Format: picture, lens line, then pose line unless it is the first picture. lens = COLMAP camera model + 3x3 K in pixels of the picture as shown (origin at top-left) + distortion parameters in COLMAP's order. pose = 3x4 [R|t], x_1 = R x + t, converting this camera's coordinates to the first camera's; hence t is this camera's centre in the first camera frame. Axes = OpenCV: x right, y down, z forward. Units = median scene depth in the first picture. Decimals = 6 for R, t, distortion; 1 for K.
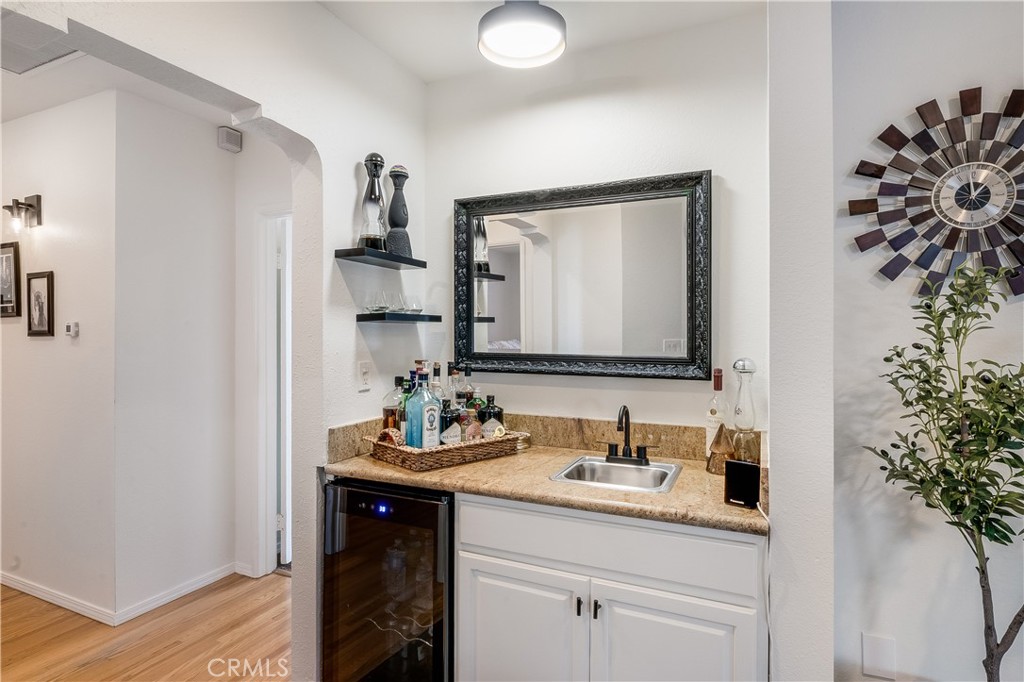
lens RADIAL K [[543.2, 0, 510.8], [0, 543.2, 330.8], [0, 0, 1]] dist [-0.008768, -0.000103]
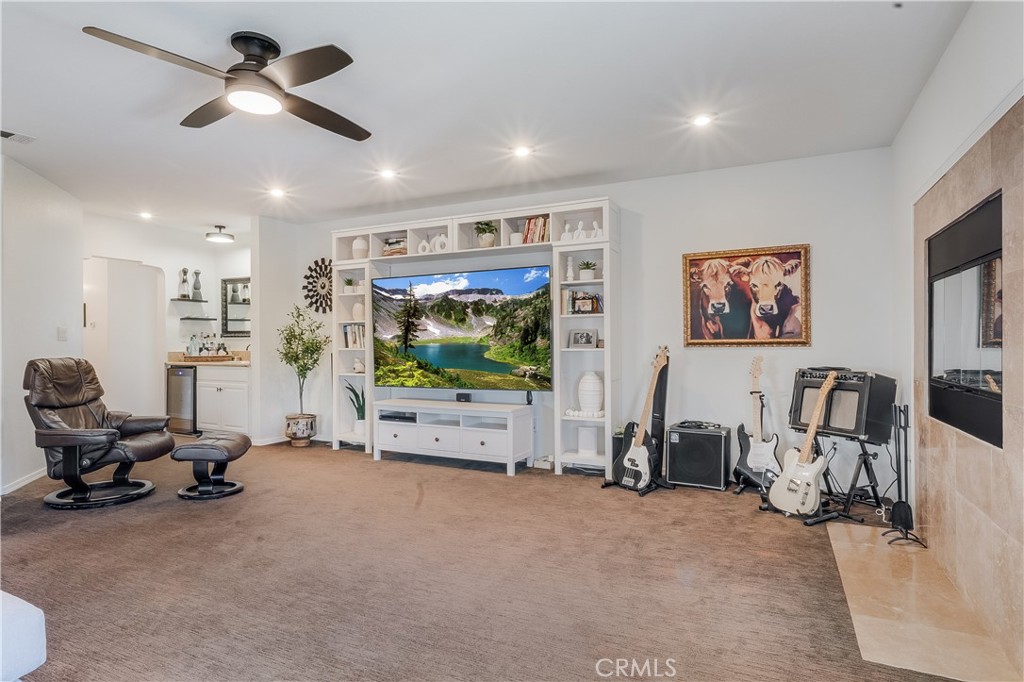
lens RADIAL K [[538.4, 0, 512.0], [0, 538.4, 341.0], [0, 0, 1]] dist [0.000934, 0.000313]
pose [[0.999802, -0.006788, -0.018720, 1.779409], [0.006889, 0.999962, 0.005299, 0.104900], [0.018683, -0.005427, 0.999811, -2.207150]]
